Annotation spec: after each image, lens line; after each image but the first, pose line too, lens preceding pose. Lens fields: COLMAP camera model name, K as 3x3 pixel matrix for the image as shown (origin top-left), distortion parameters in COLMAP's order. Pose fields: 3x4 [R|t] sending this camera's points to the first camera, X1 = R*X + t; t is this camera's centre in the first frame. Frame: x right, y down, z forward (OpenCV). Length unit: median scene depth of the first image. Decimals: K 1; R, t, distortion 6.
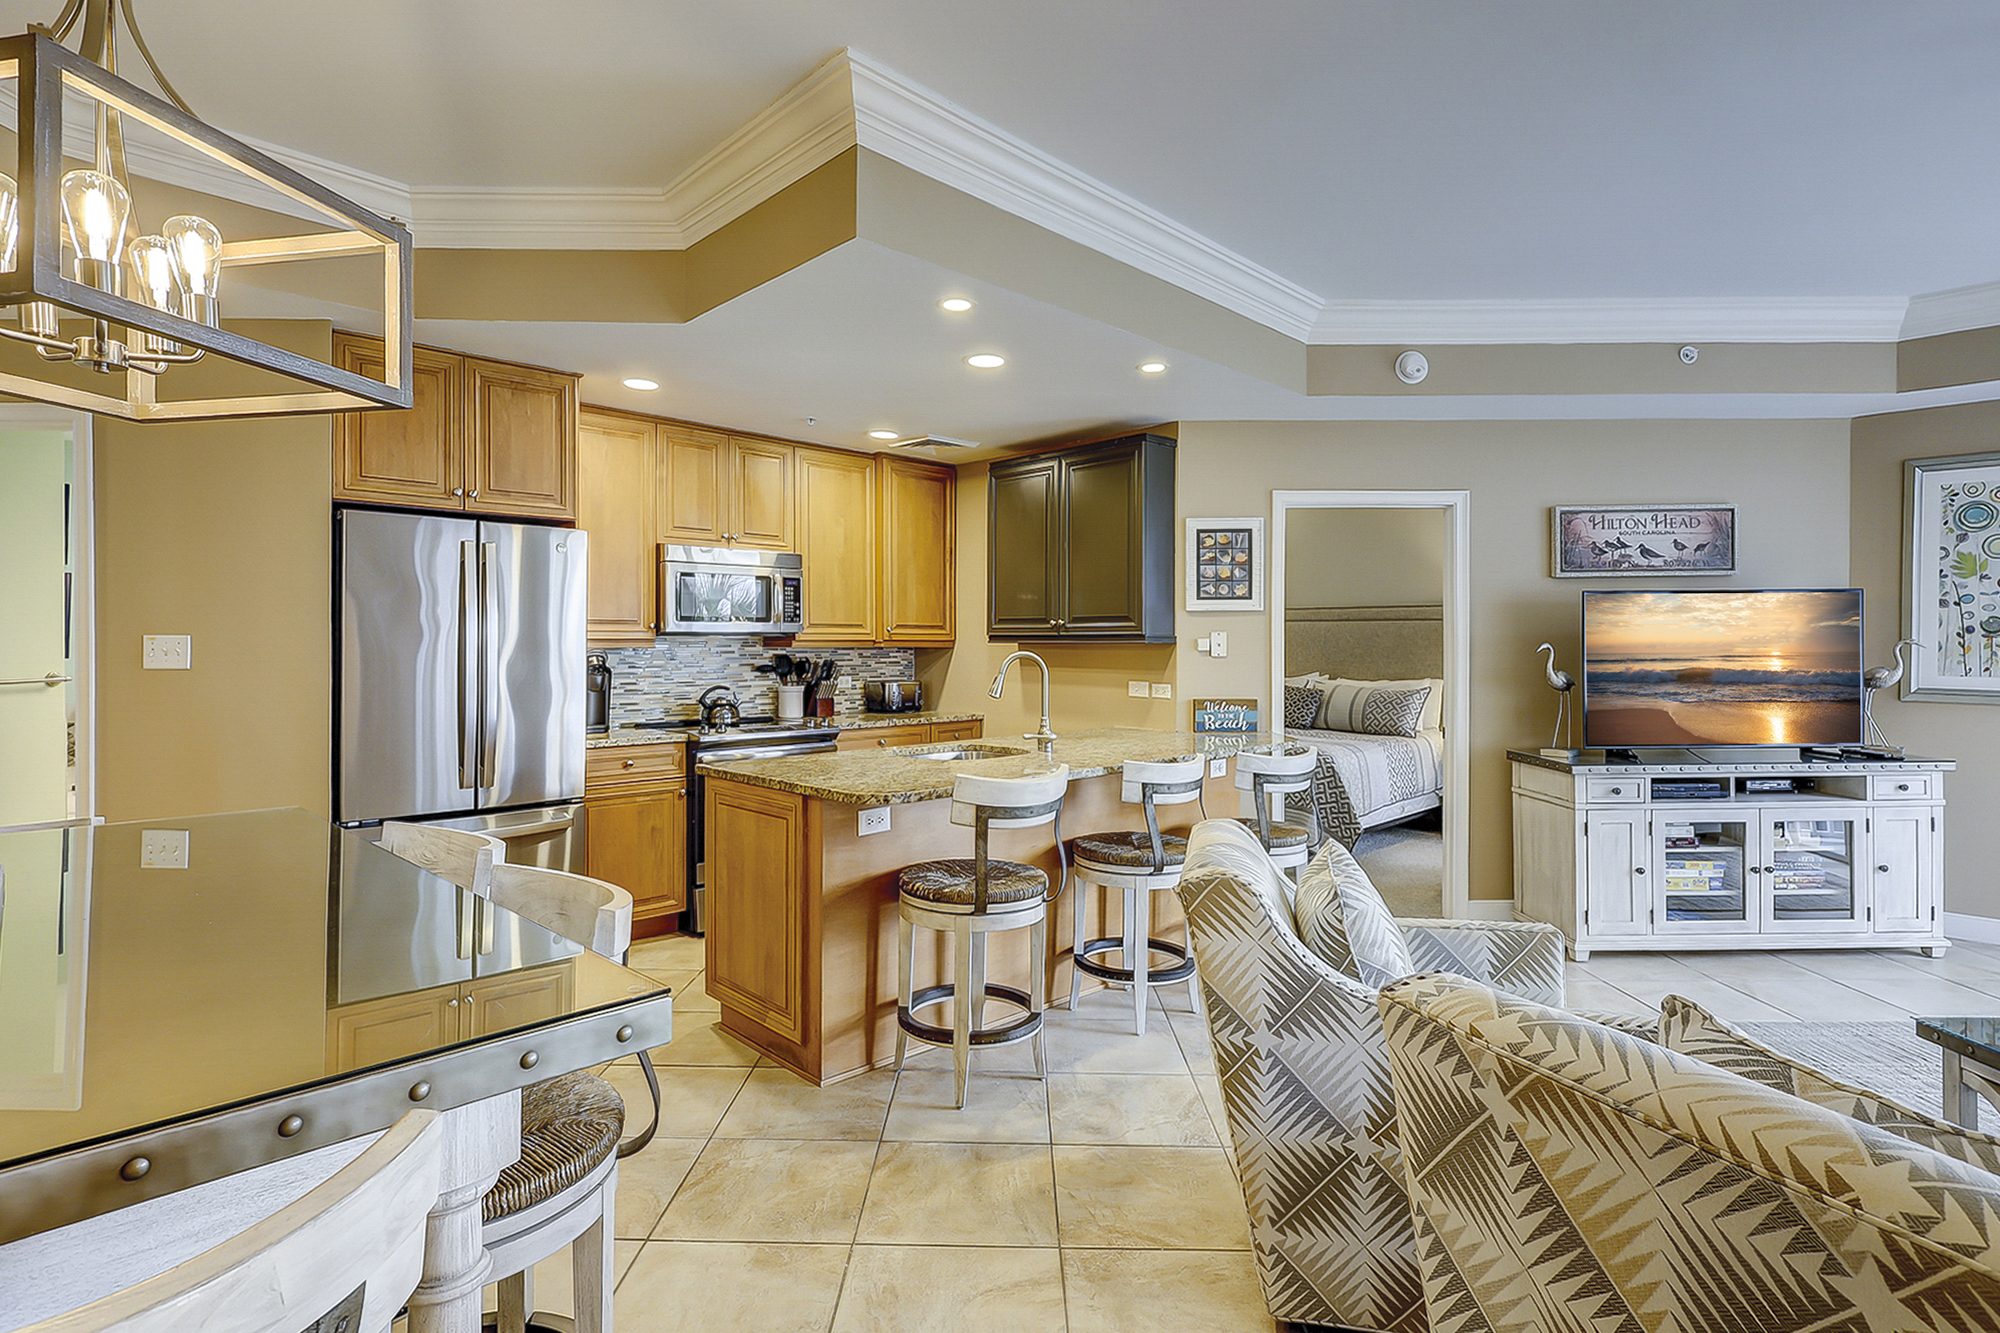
lens RADIAL K [[964.5, 0, 998.3], [0, 964.5, 645.3], [0, 0, 1]] dist [0.000035, 0.000429]
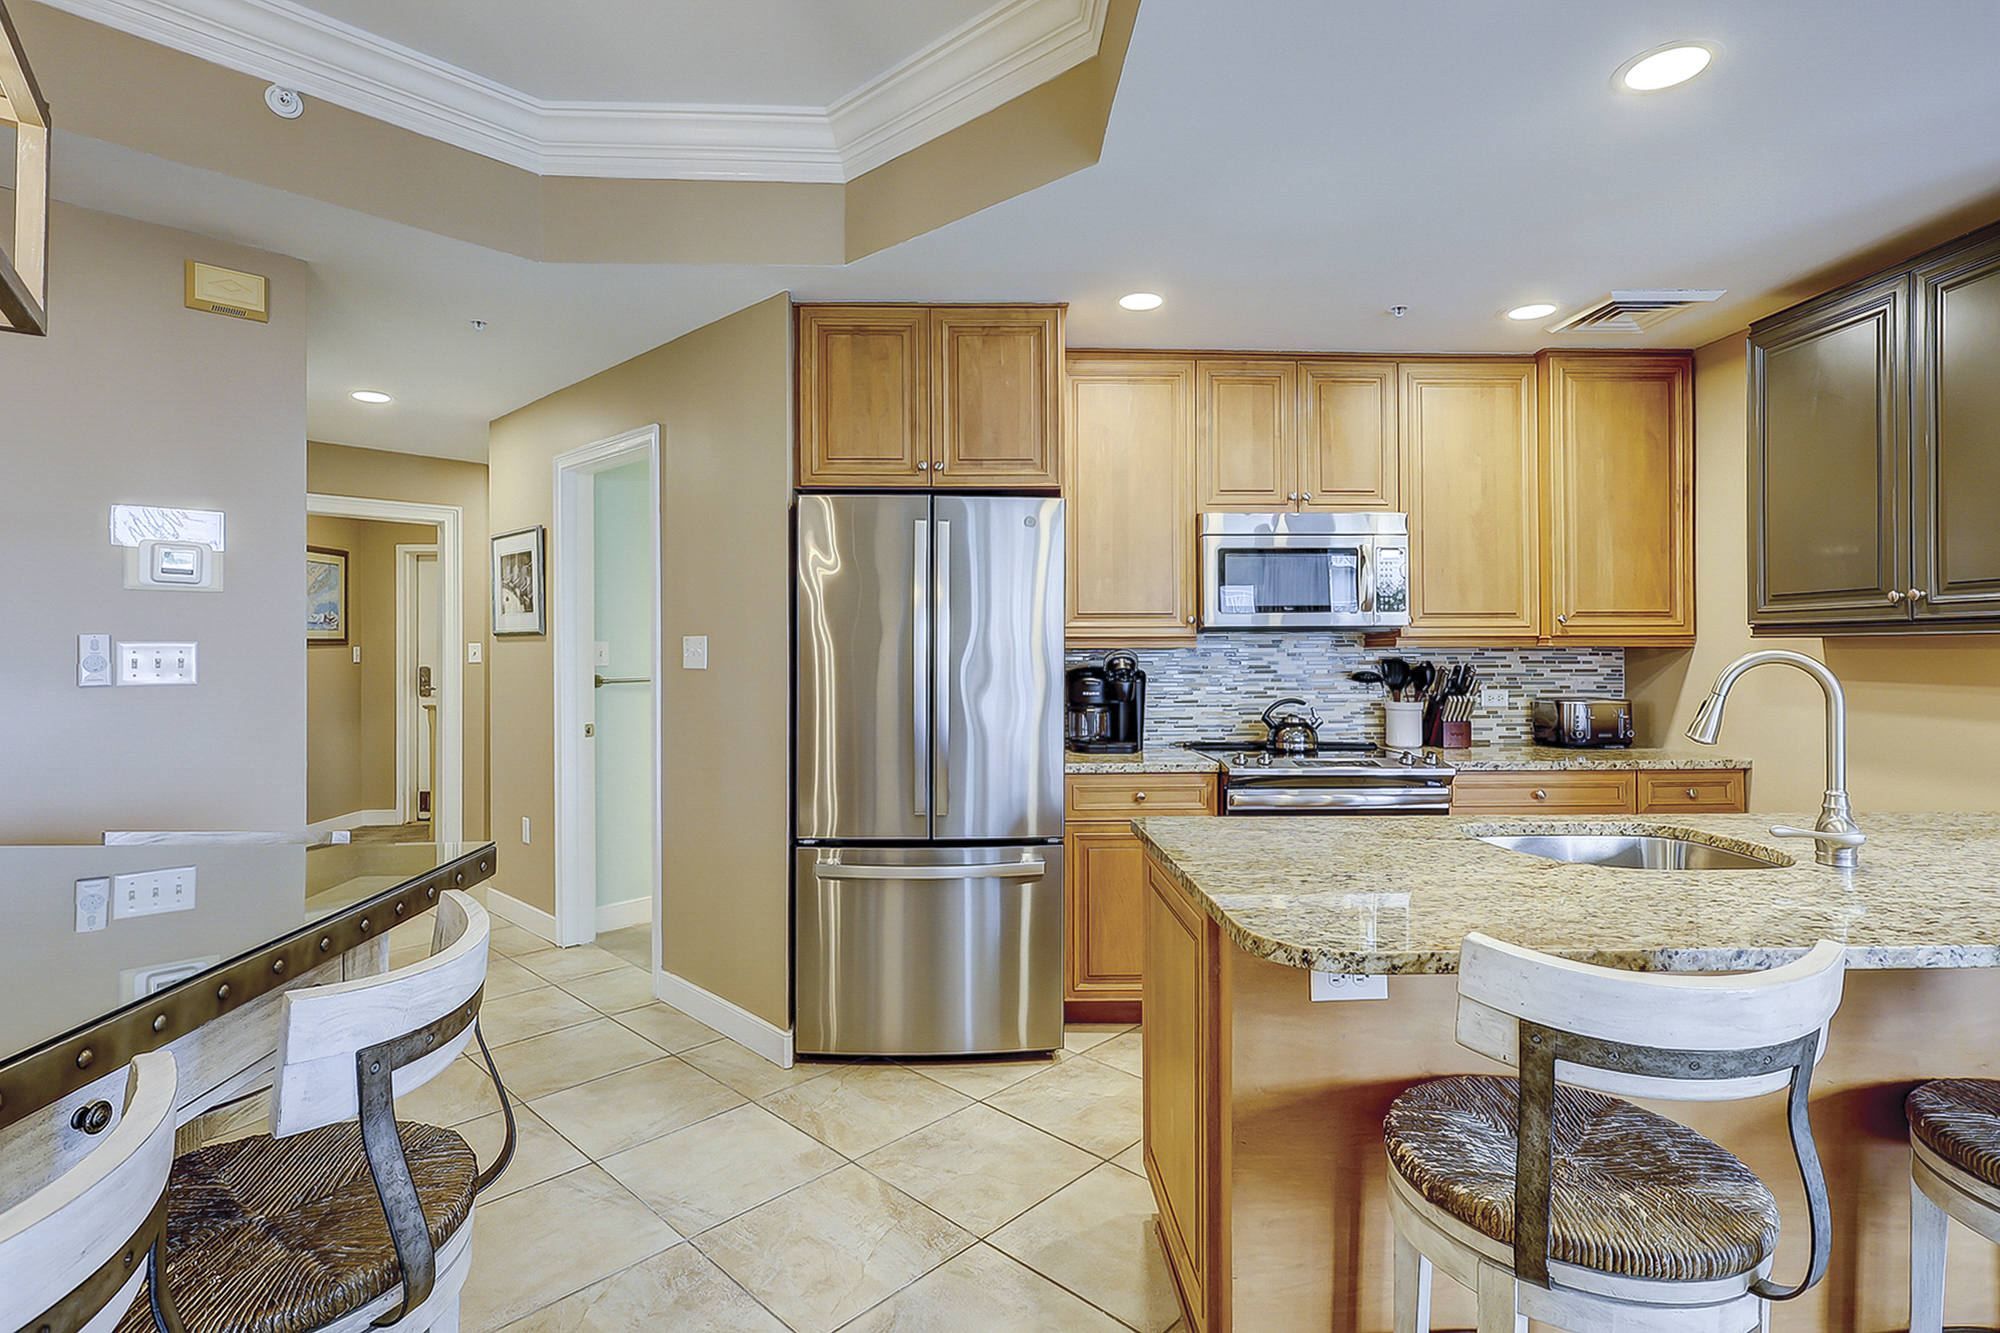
lens RADIAL K [[964.5, 0, 998.3], [0, 964.5, 645.3], [0, 0, 1]] dist [0.000035, 0.000429]
pose [[0.739420, -0.007373, -0.673204, 0.048888], [0.002687, 0.999964, -0.008000, 0.005952], [0.673239, 0.004107, 0.739414, 0.302551]]
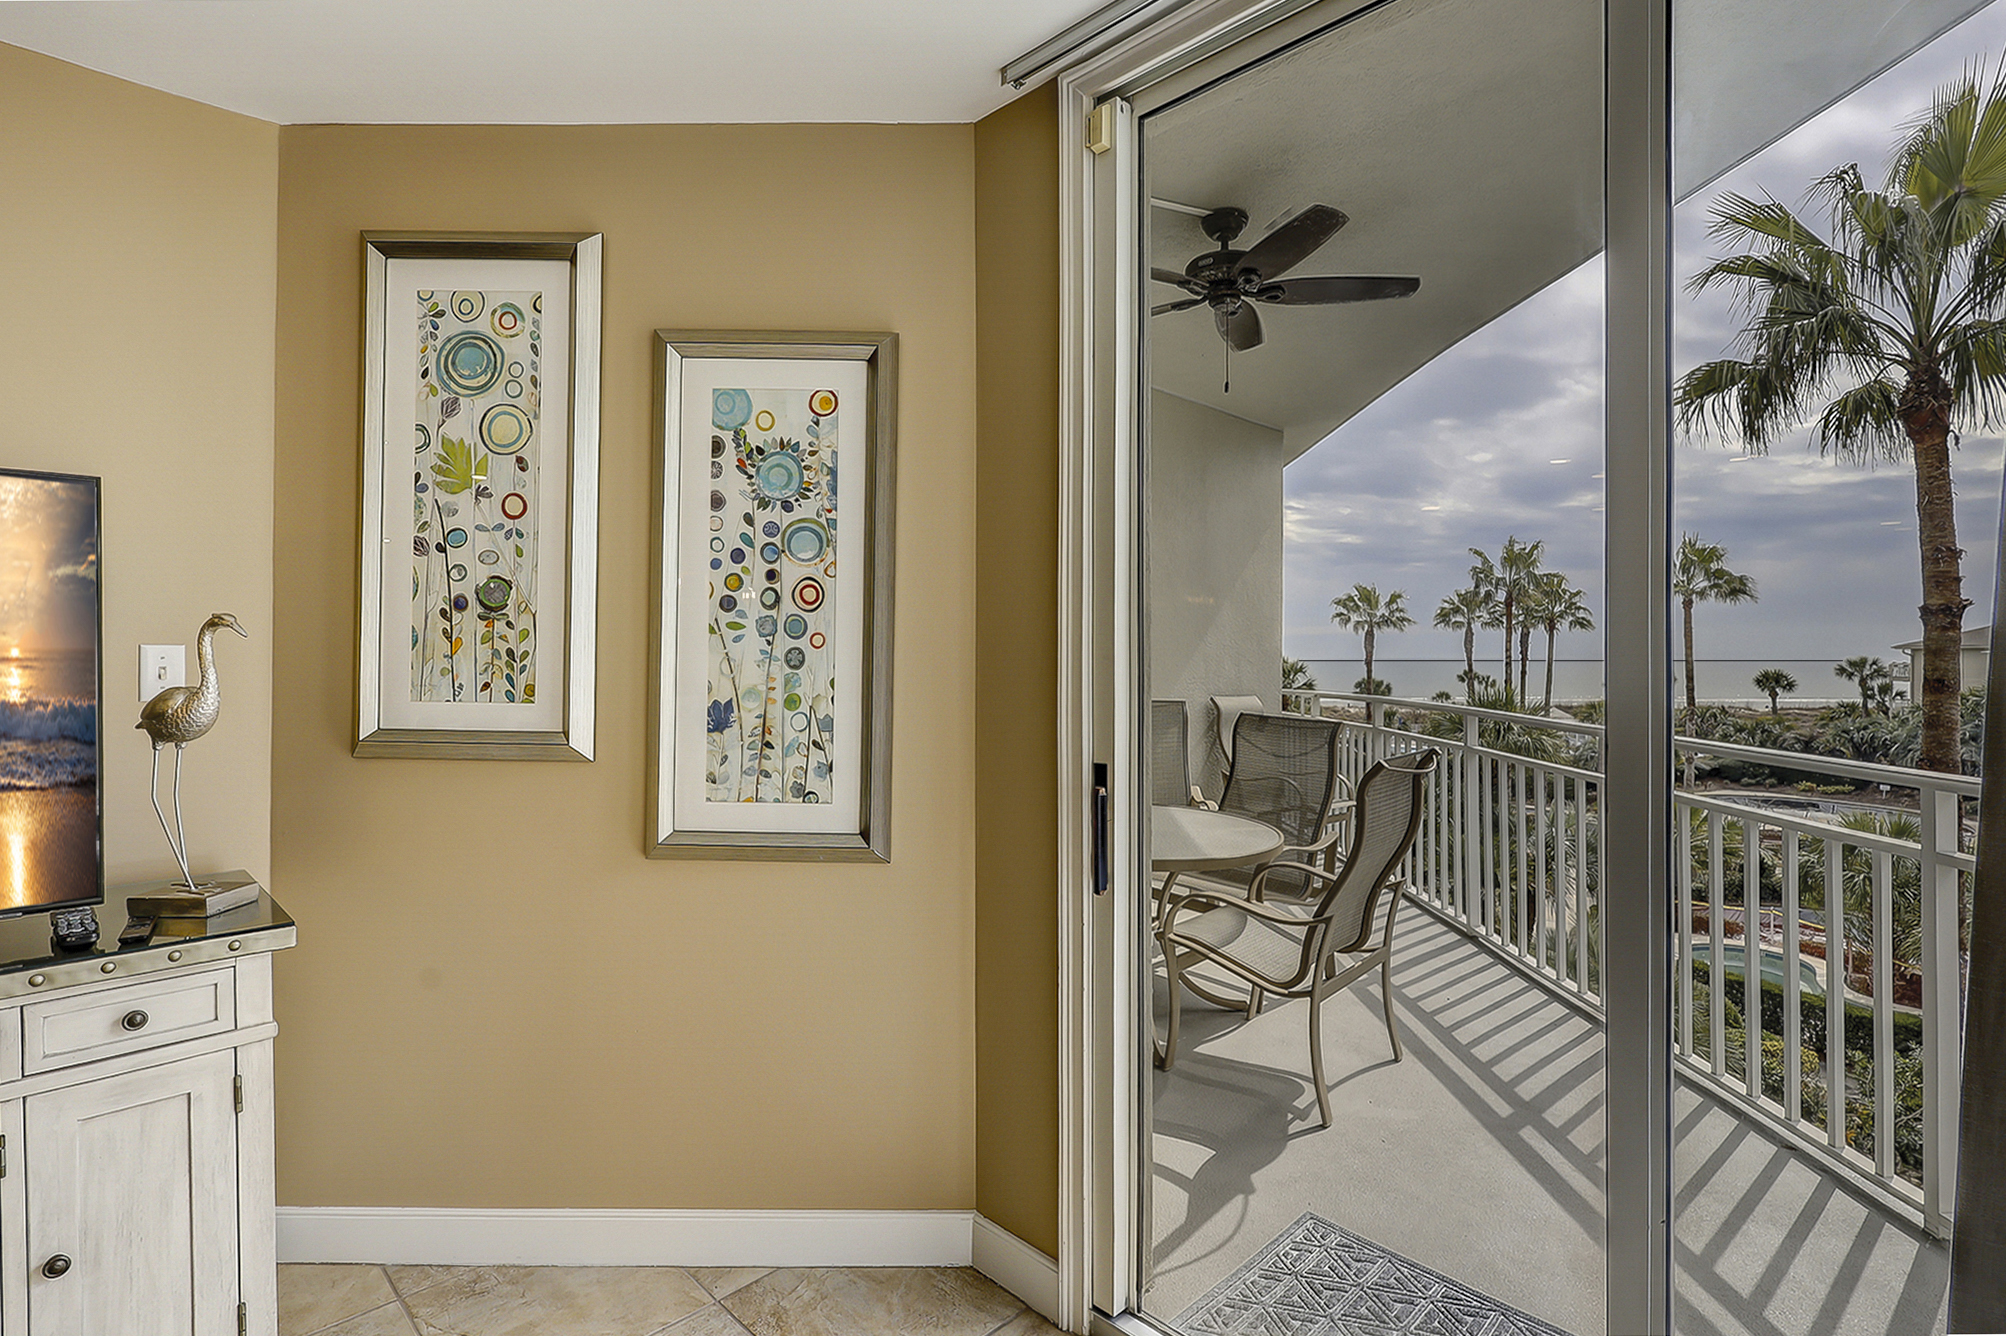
lens RADIAL K [[967.4, 0, 1001.2], [0, 967.4, 646.7], [0, 0, 1]] dist [0.000035, 0.000429]
pose [[0.702977, 0.008738, 0.711159, 0.772680], [0.001675, 0.999901, -0.013941, 0.010611], [-0.711210, 0.010992, 0.702893, 0.434574]]
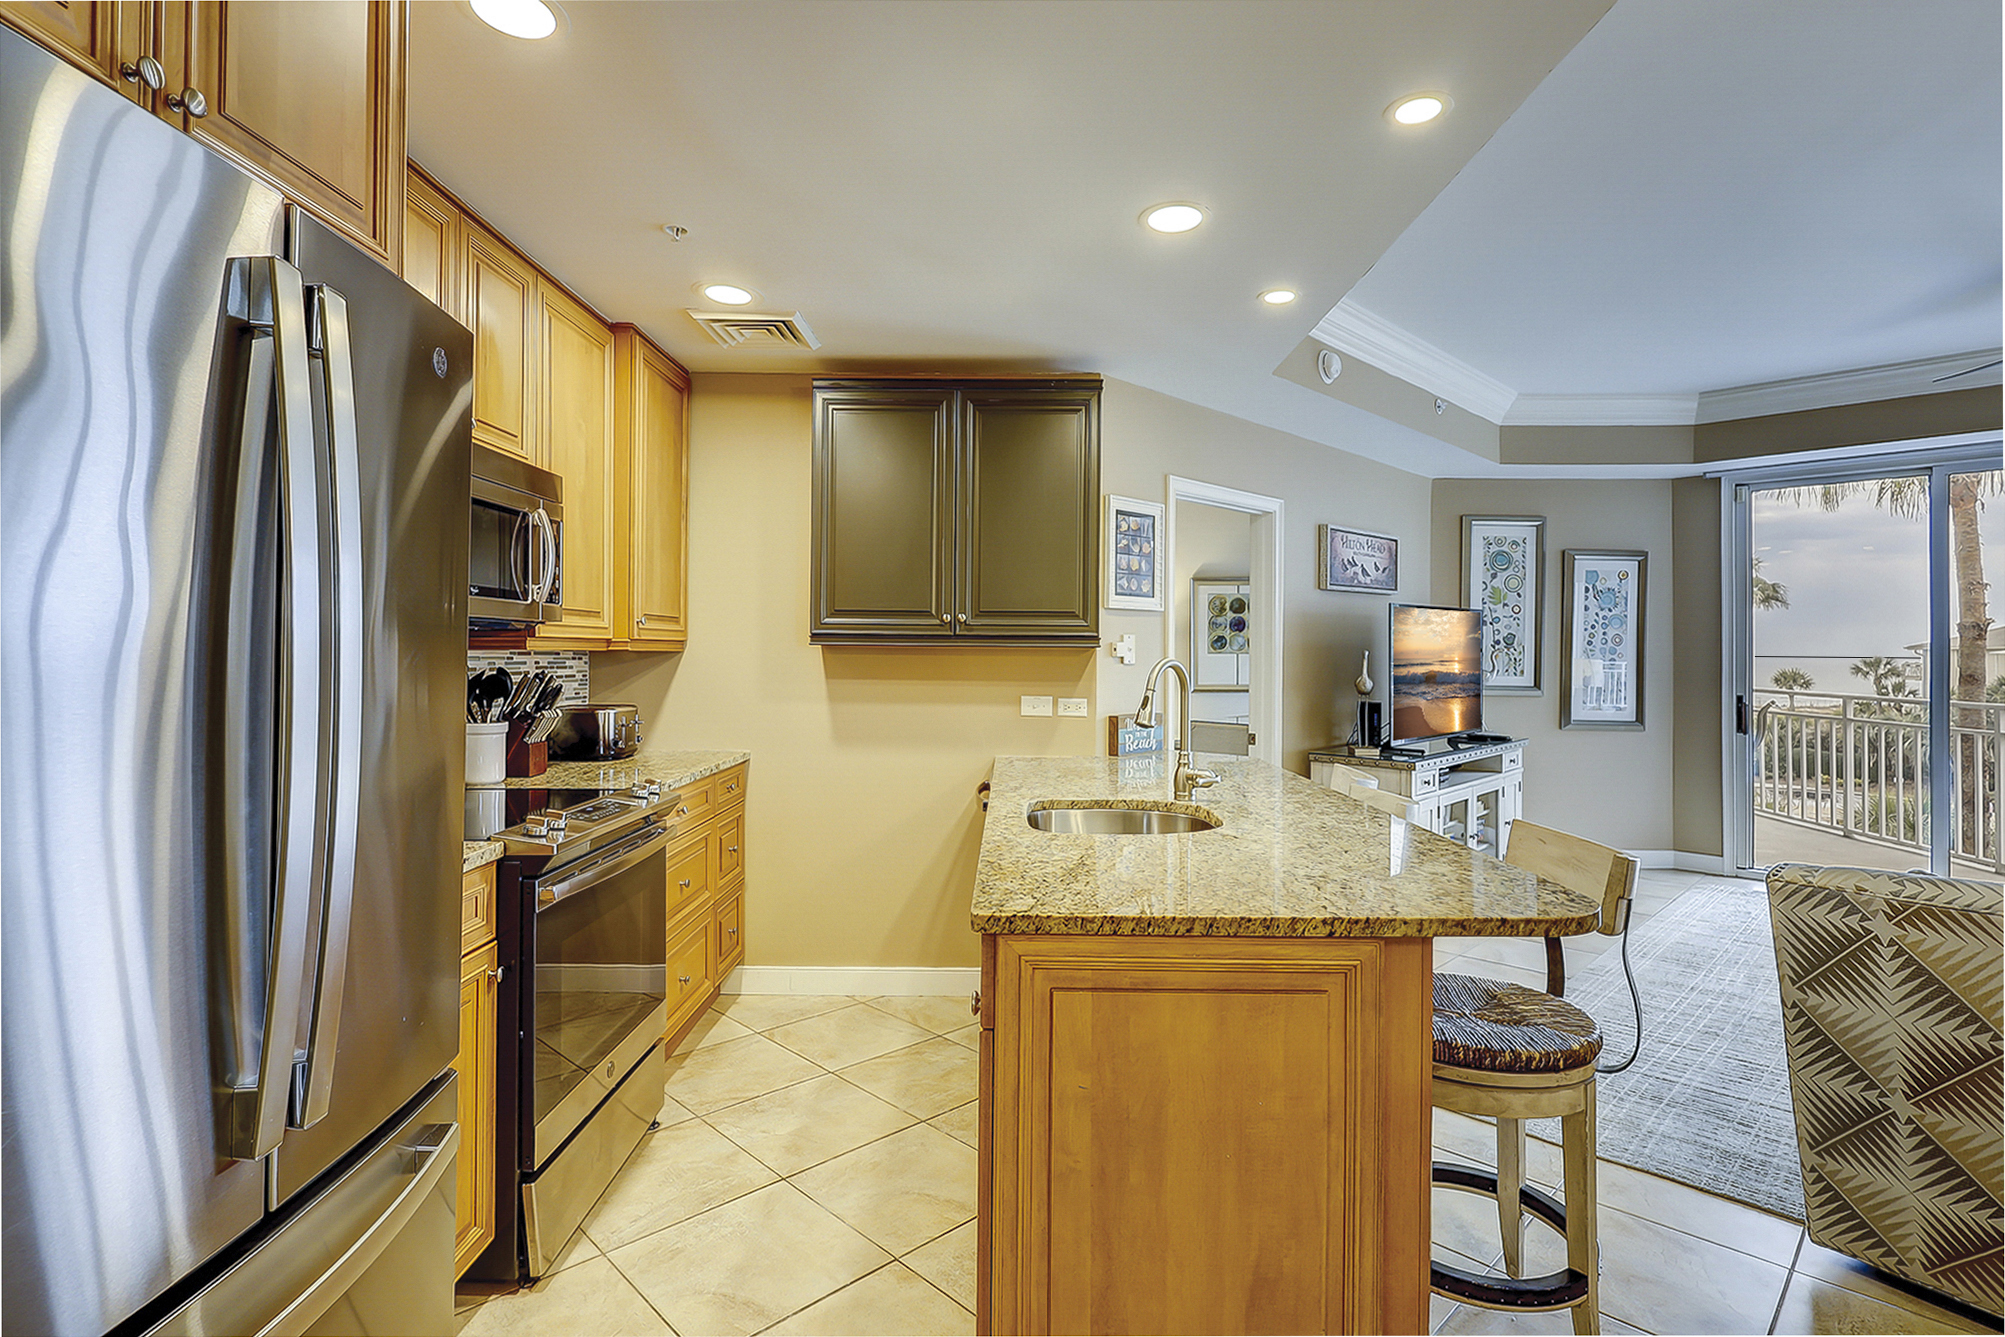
lens RADIAL K [[966.9, 0, 1000.8], [0, 966.9, 647.2], [0, 0, 1]] dist [0.000035, 0.000429]
pose [[0.706088, 0.008188, 0.708077, -0.435206], [-0.004054, 0.999964, -0.007520, 0.003821], [-0.708113, 0.002439, 0.706095, 0.472542]]
